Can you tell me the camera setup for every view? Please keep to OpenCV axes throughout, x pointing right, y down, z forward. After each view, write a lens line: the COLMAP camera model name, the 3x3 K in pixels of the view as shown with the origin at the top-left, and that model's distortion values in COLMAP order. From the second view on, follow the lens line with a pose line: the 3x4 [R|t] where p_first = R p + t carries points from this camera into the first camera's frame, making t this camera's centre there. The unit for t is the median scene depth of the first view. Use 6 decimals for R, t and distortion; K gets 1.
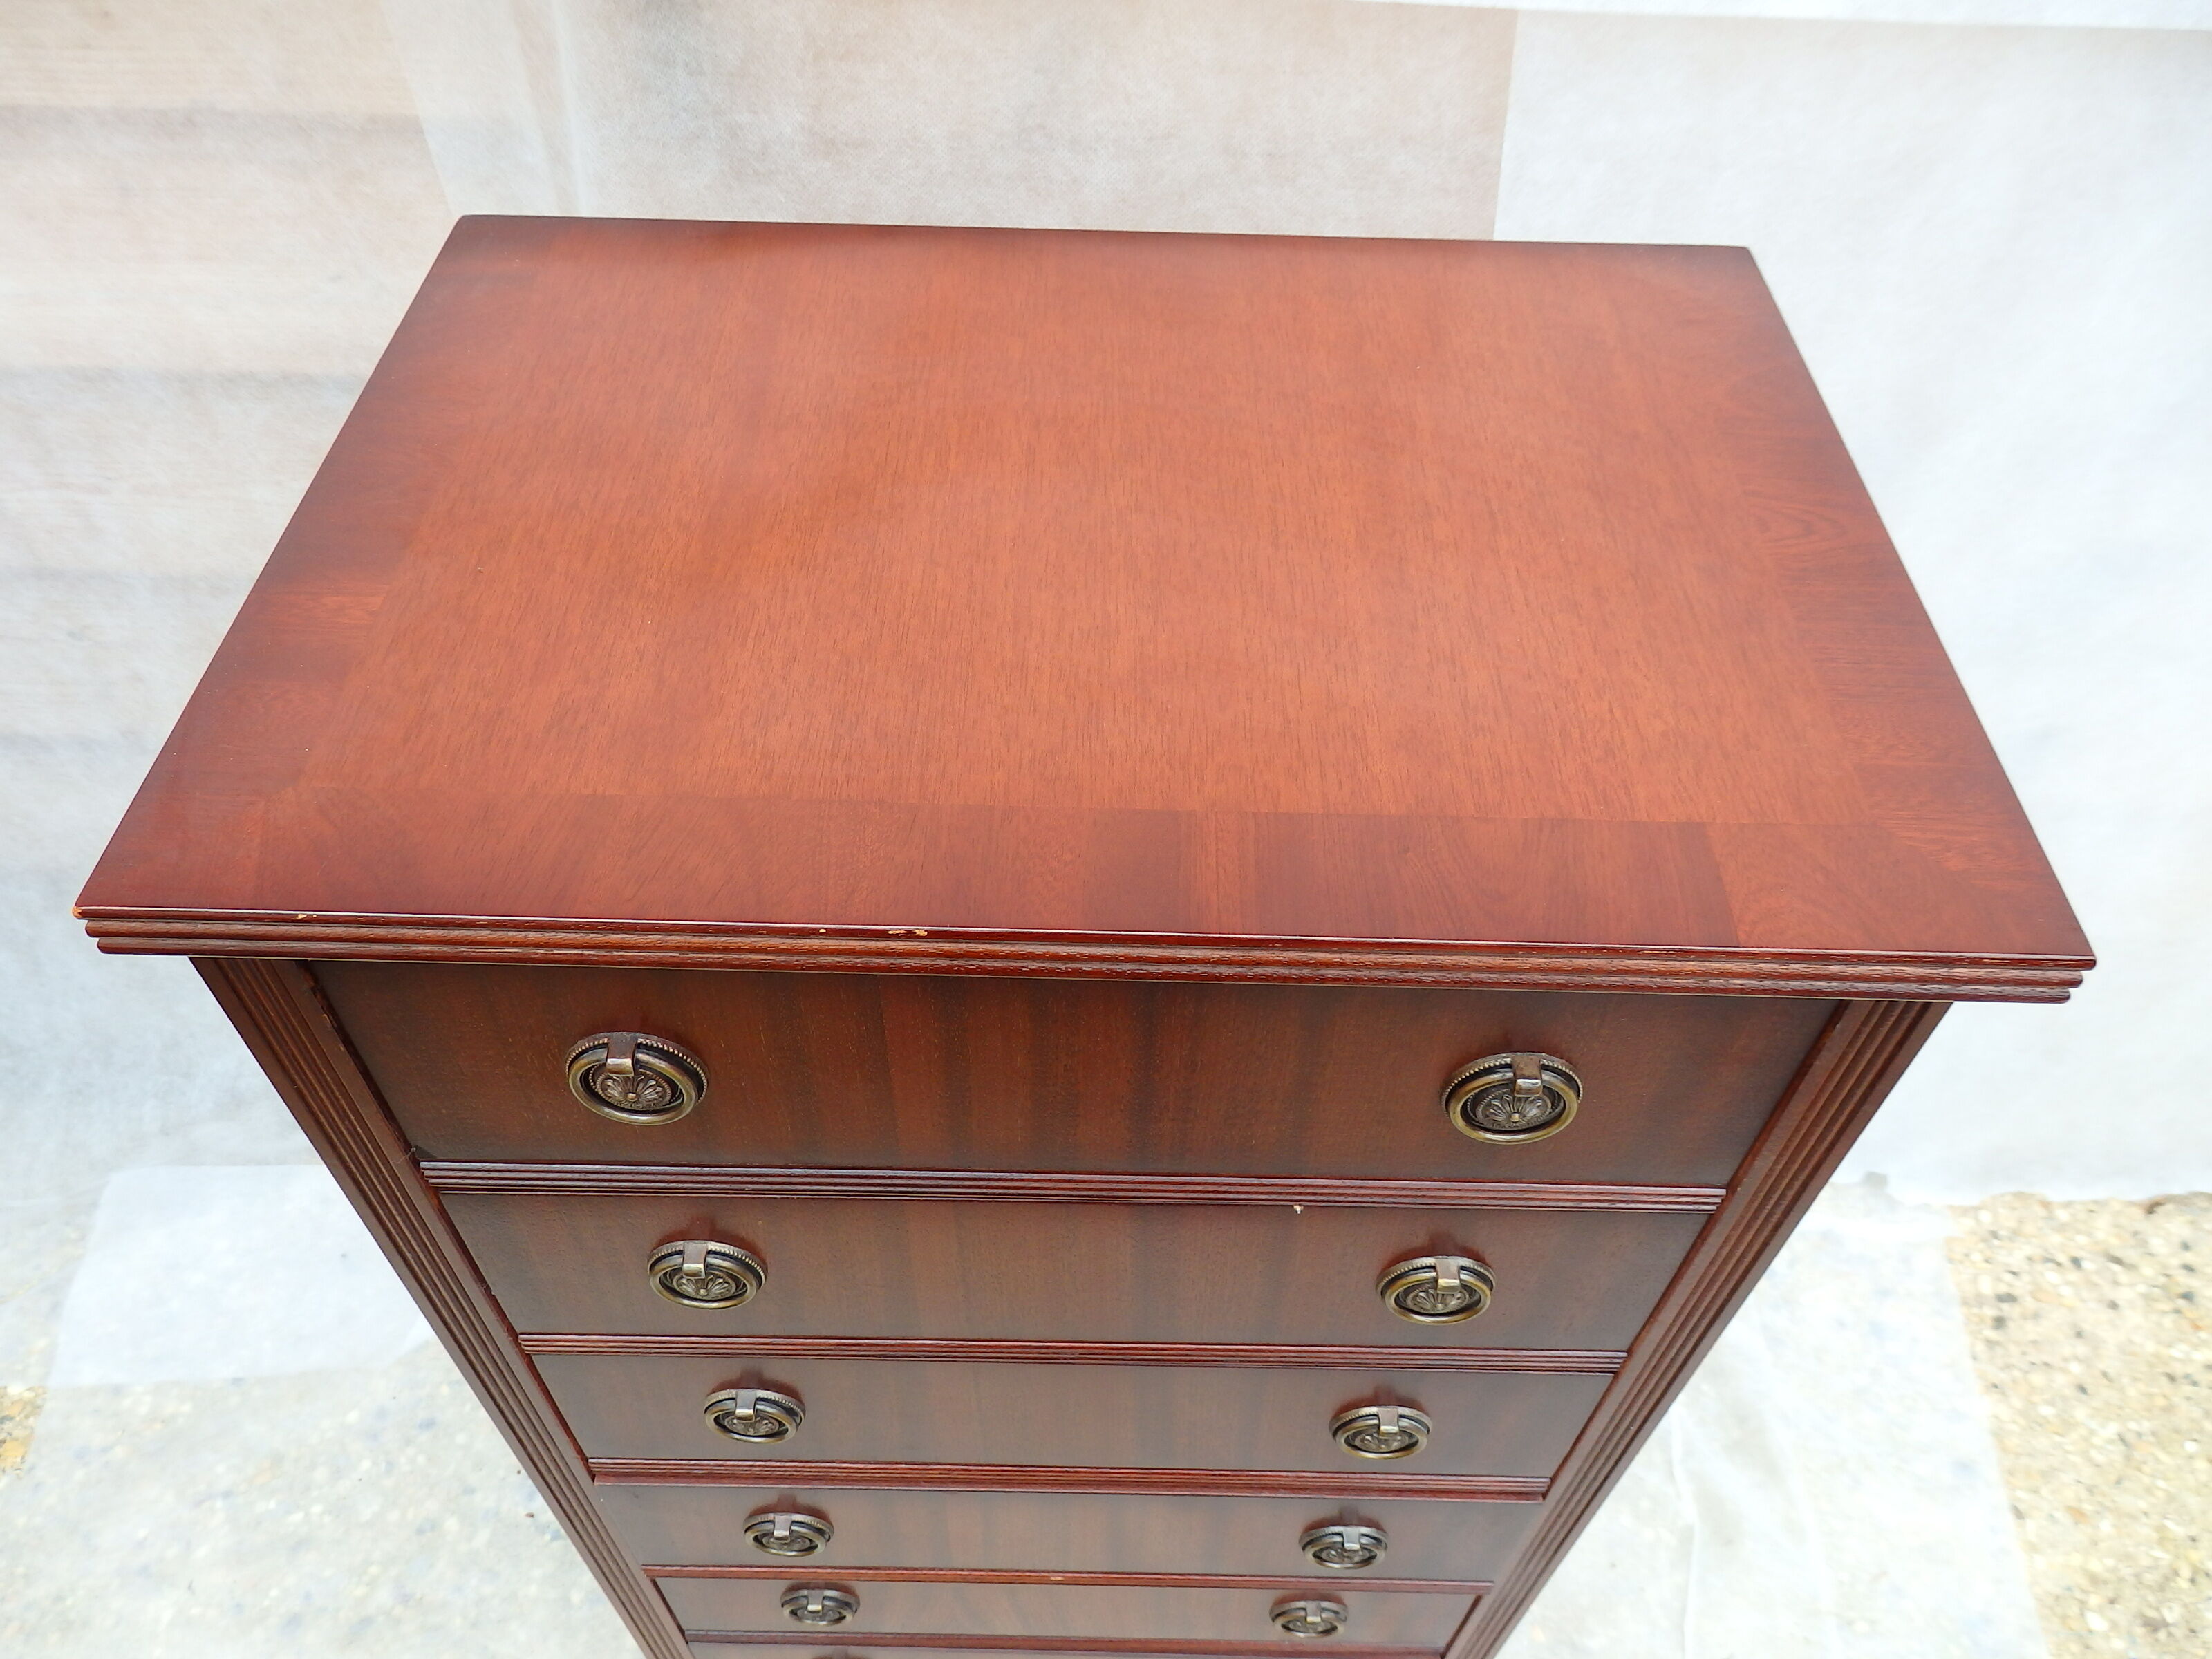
lens RADIAL K [[1631.3, 0, 1106.0], [0, 1631.3, 829.5], [0, 0, 1]] dist [0.012421, -0.007942]
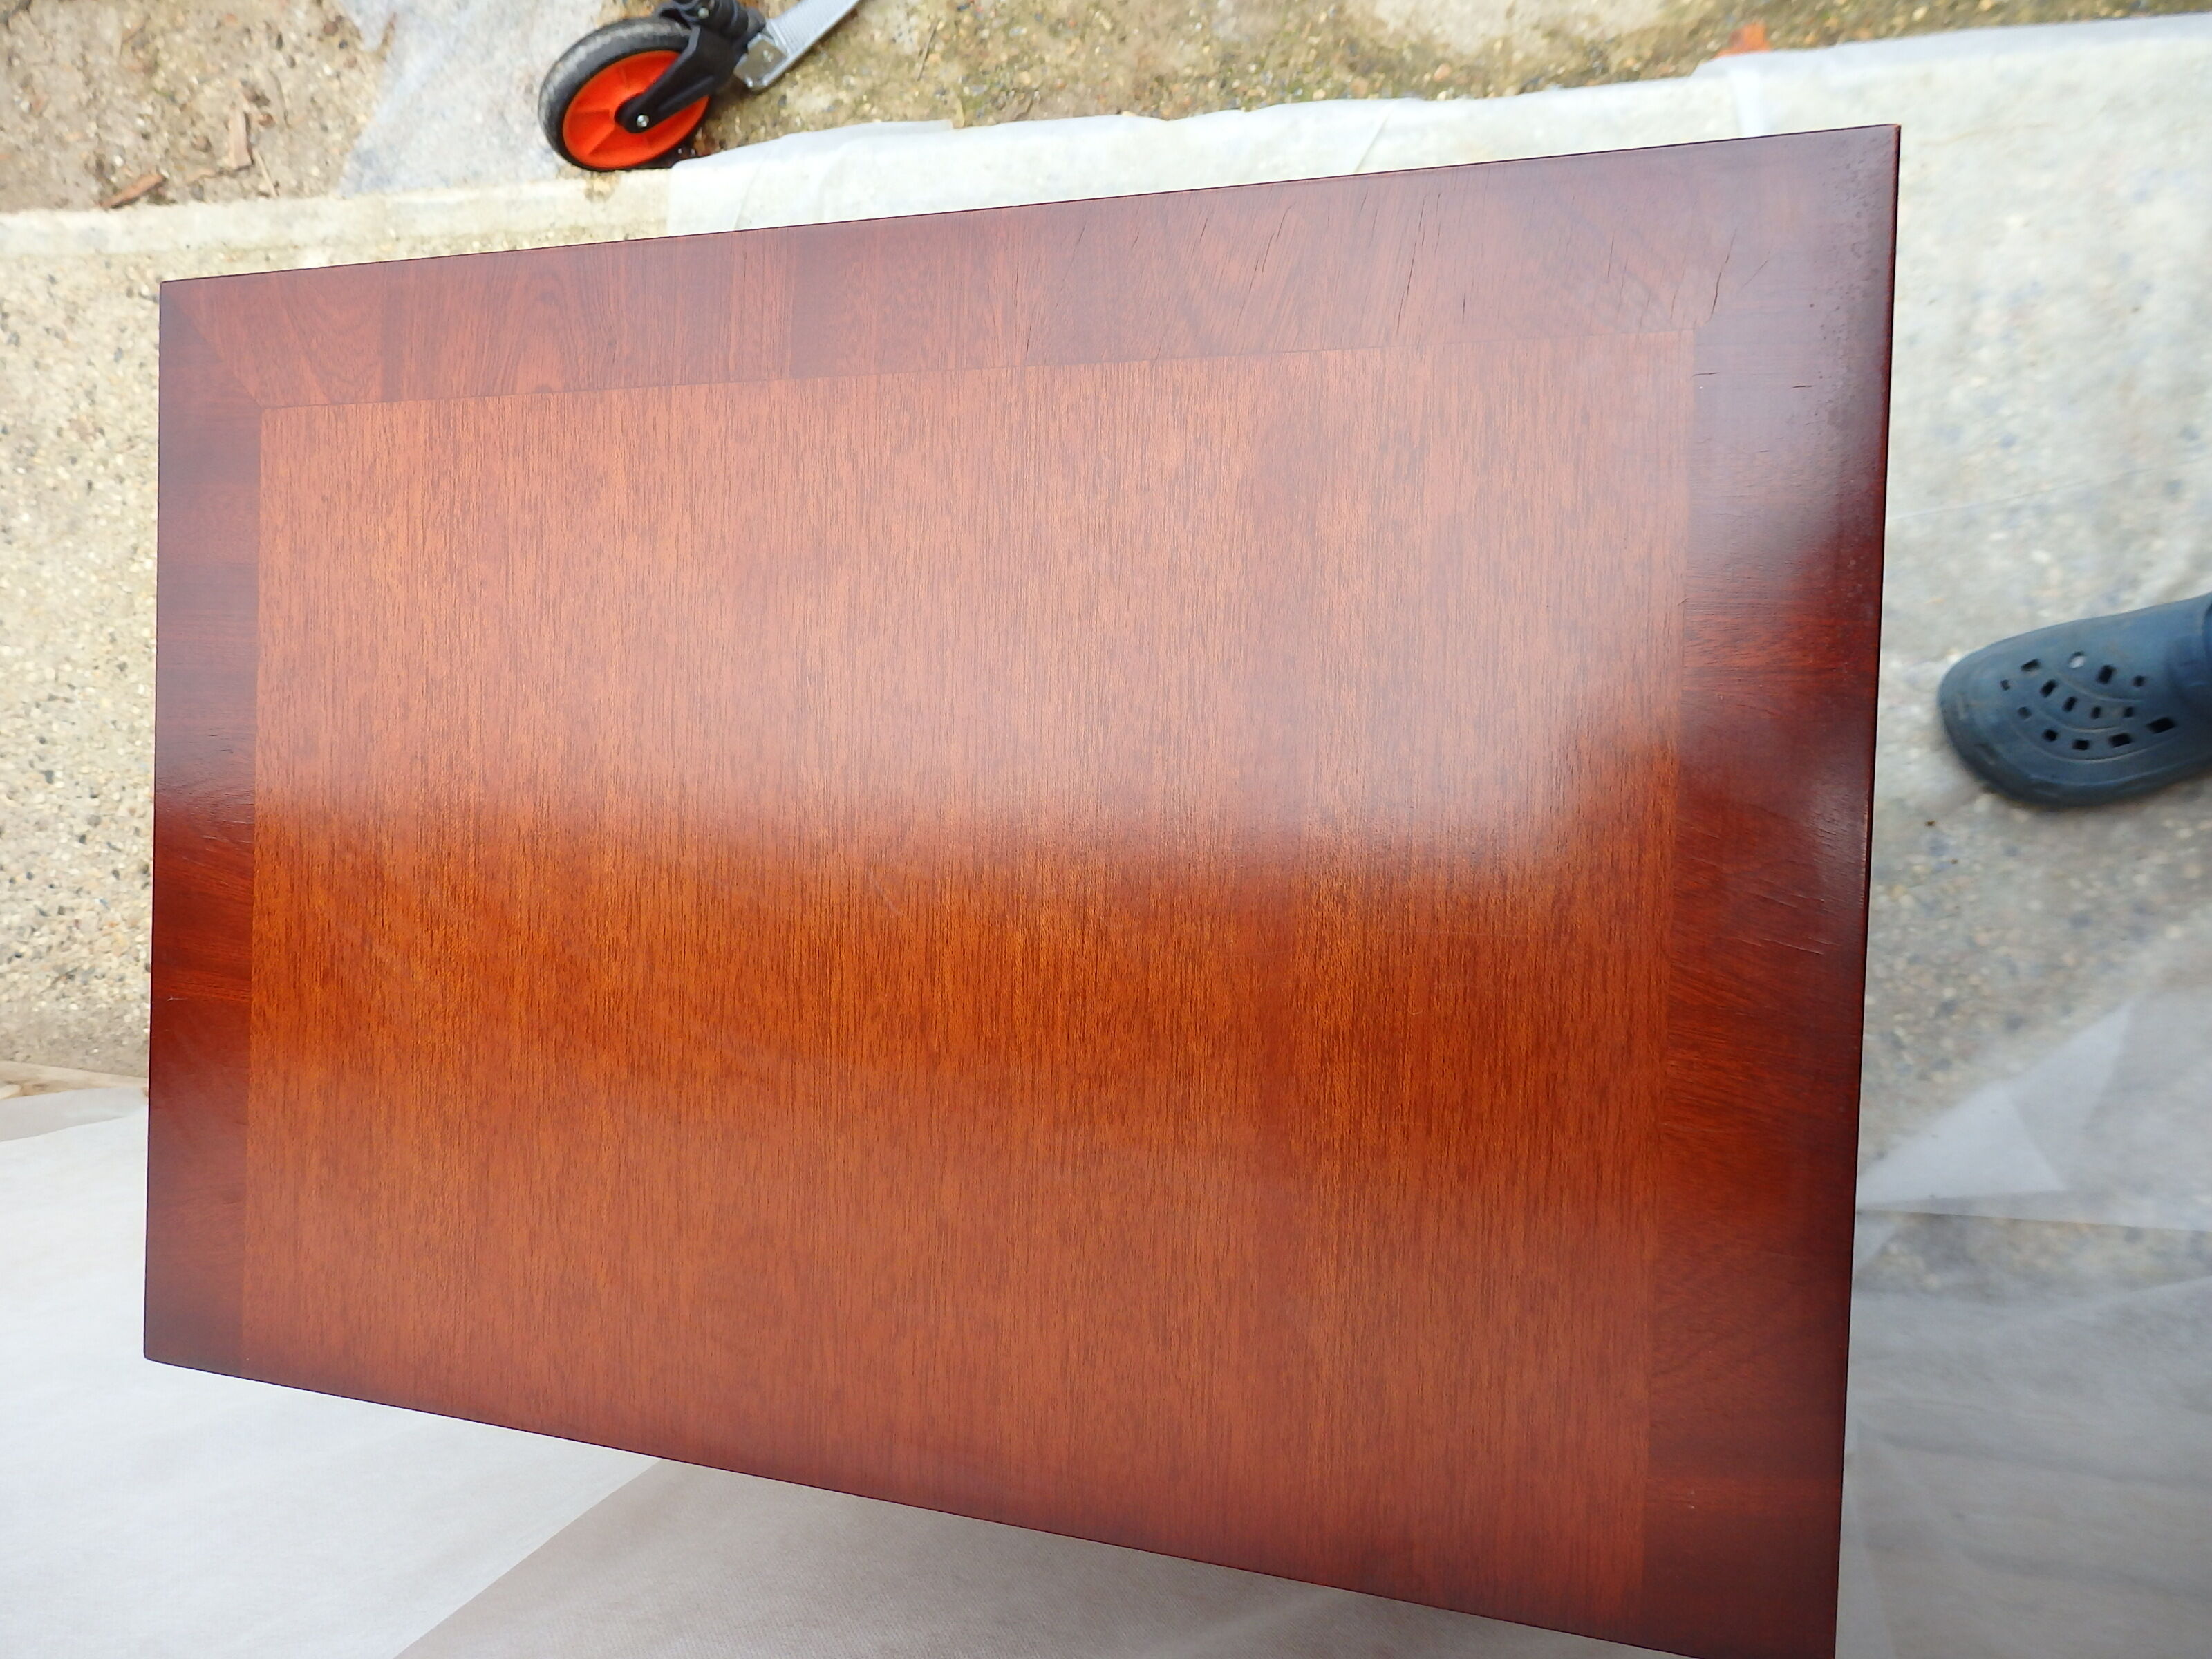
lens RADIAL K [[1631.3, 0, 1106.0], [0, 1631.3, 829.5], [0, 0, 1]] dist [0.012421, -0.007942]
pose [[-0.953821, -0.020939, 0.299645, -0.166268], [0.210975, -0.756781, 0.618686, -0.297788], [0.213811, 0.653334, 0.726251, 0.171259]]
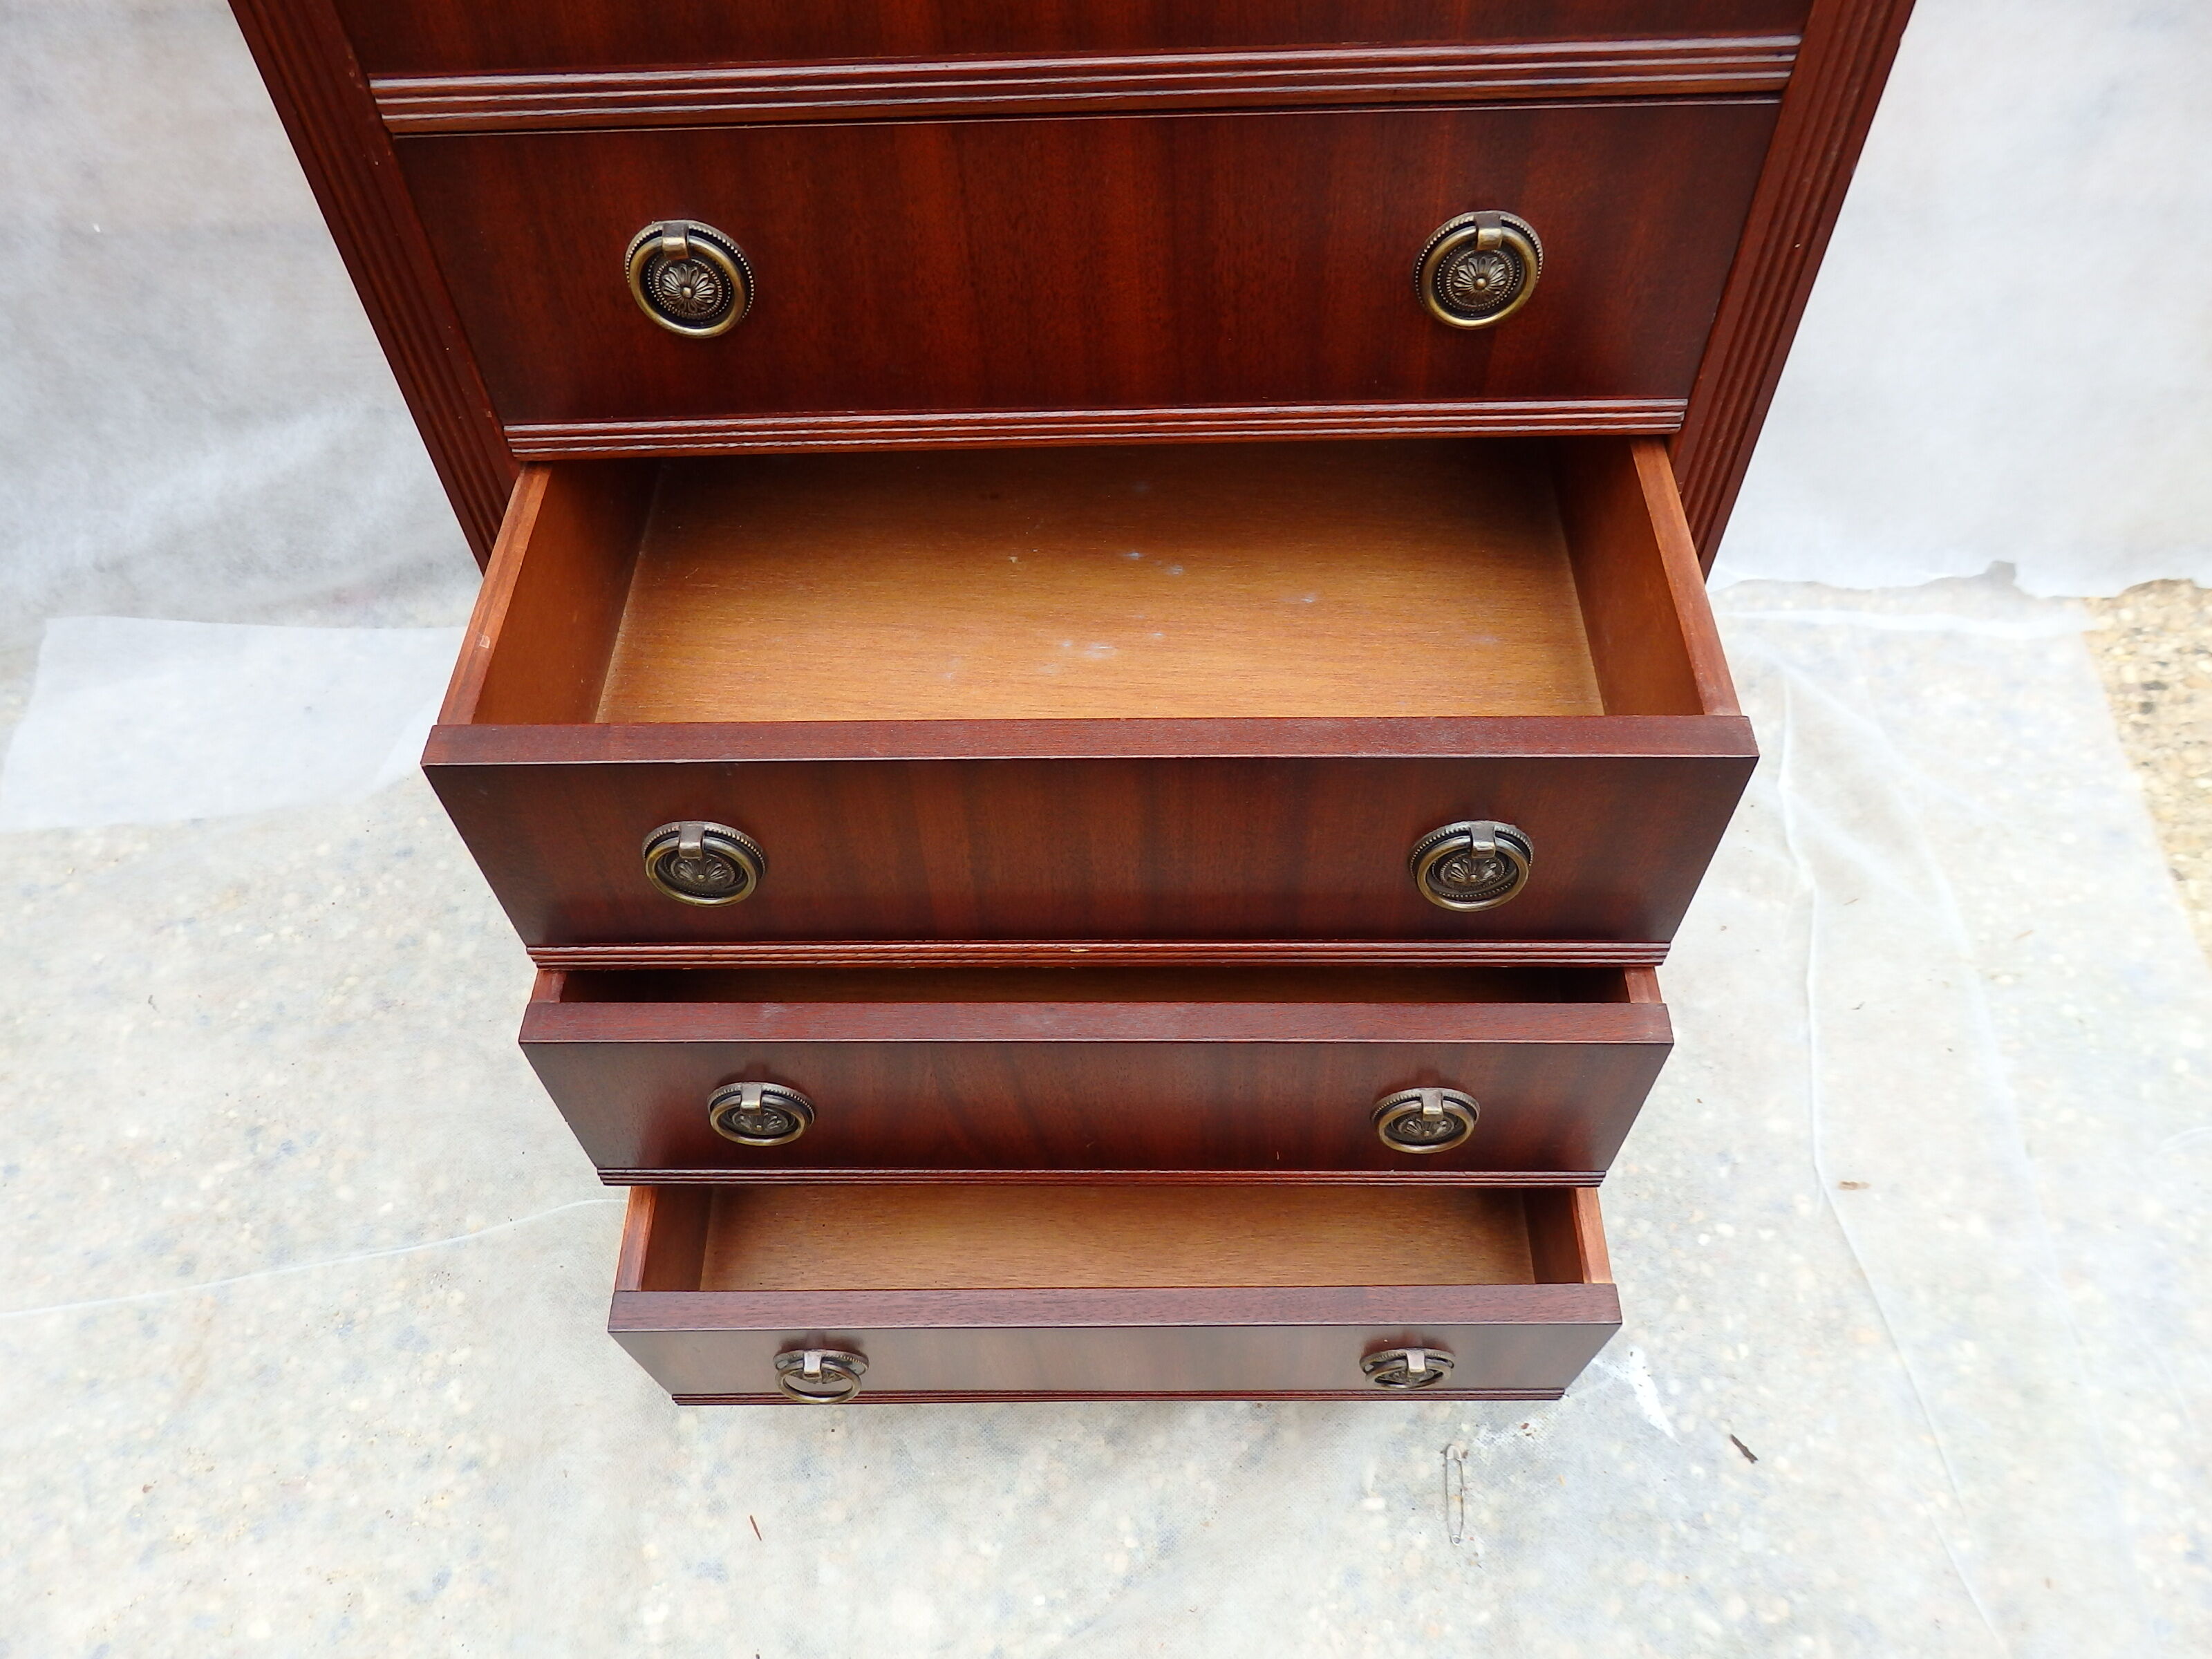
lens RADIAL K [[1631.3, 0, 1106.0], [0, 1631.3, 829.5], [0, 0, 1]] dist [0.012421, -0.007942]
pose [[0.999074, -0.037935, -0.020295, -0.006560], [0.039257, 0.996823, 0.069305, 0.308207], [0.017601, -0.070038, 0.997389, 0.103431]]
